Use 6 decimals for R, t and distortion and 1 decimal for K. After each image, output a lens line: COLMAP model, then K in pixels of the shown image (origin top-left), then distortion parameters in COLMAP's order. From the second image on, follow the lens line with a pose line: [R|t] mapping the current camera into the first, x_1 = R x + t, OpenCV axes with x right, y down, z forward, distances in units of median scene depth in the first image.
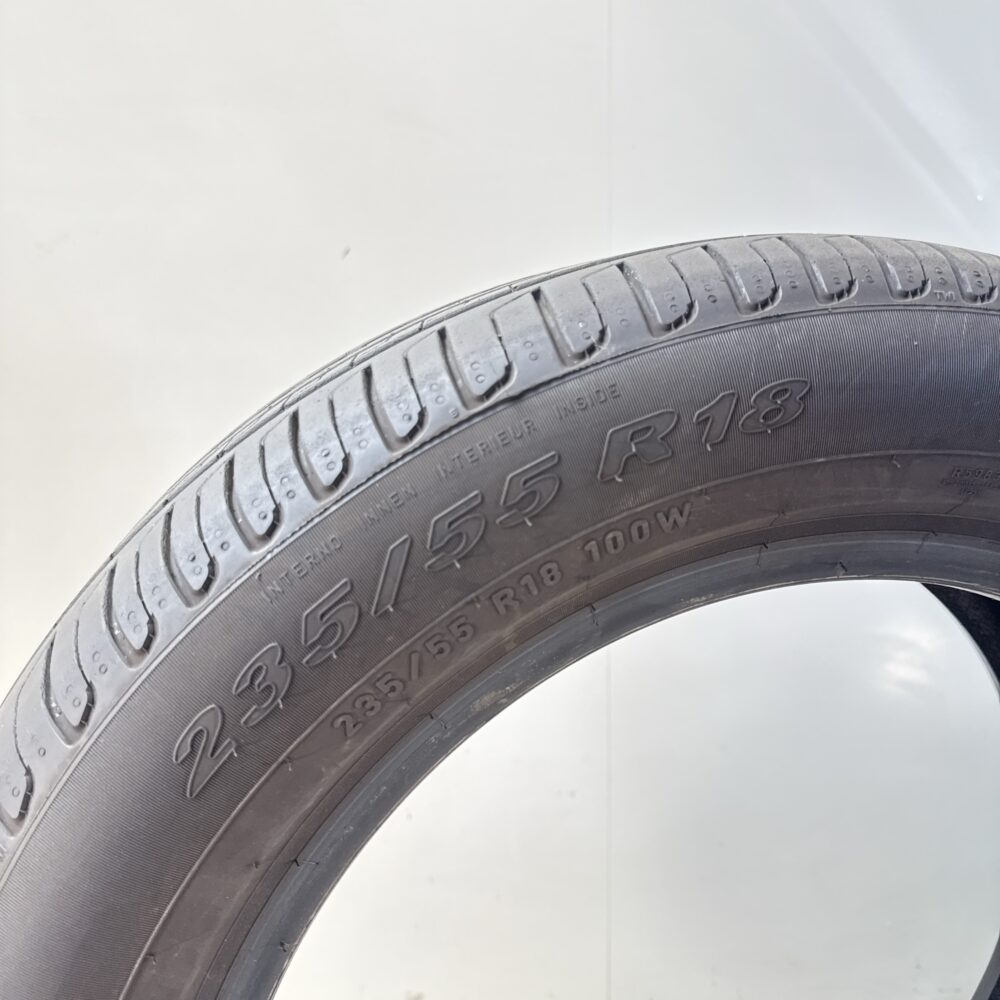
lens RADIAL K [[947.3, 0, 496.6], [0, 947.3, 494.3], [0, 0, 1]] dist [0.038190, 0.000000]
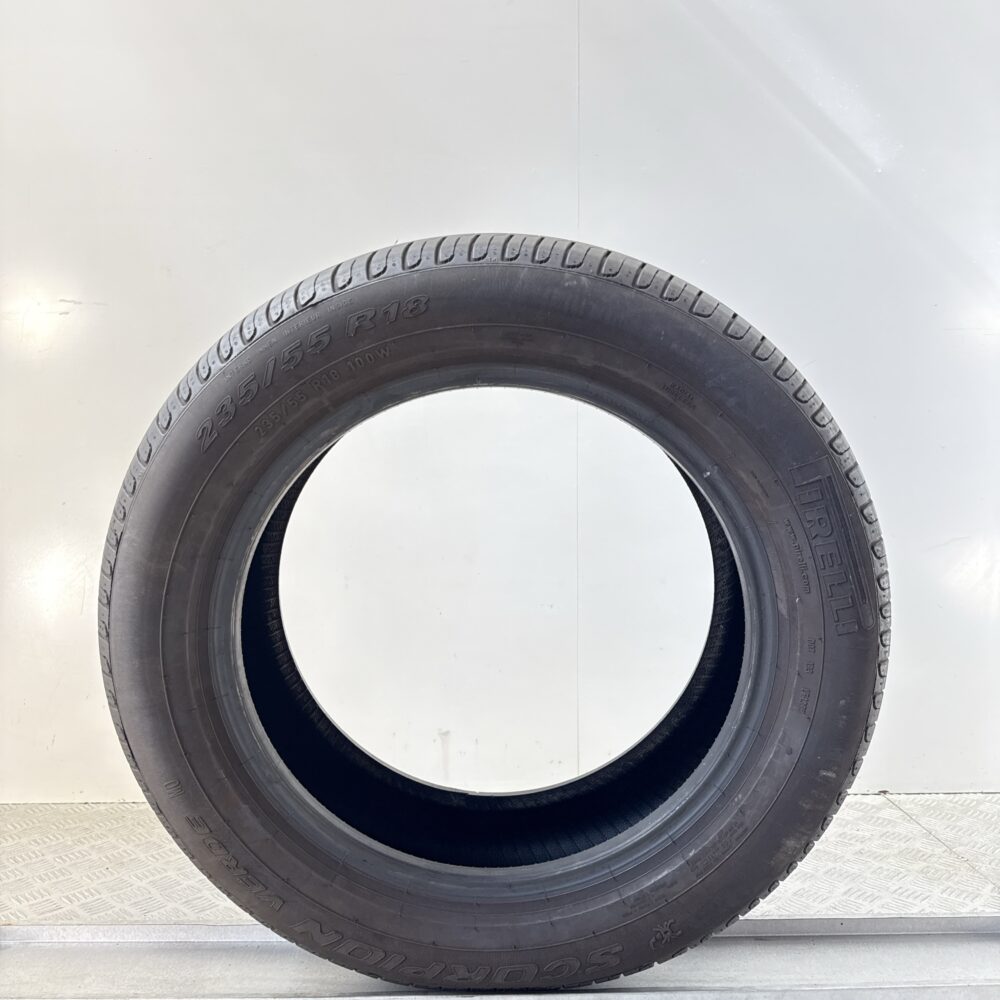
lens RADIAL K [[947.3, 0, 505.0], [0, 947.3, 503.8], [0, 0, 1]] dist [0.038190, 0.000000]
pose [[0.979903, 0.009176, -0.199261, 1.080173], [-0.001330, 0.999220, 0.039476, 0.349291], [0.199468, -0.038418, 0.979151, -1.525307]]
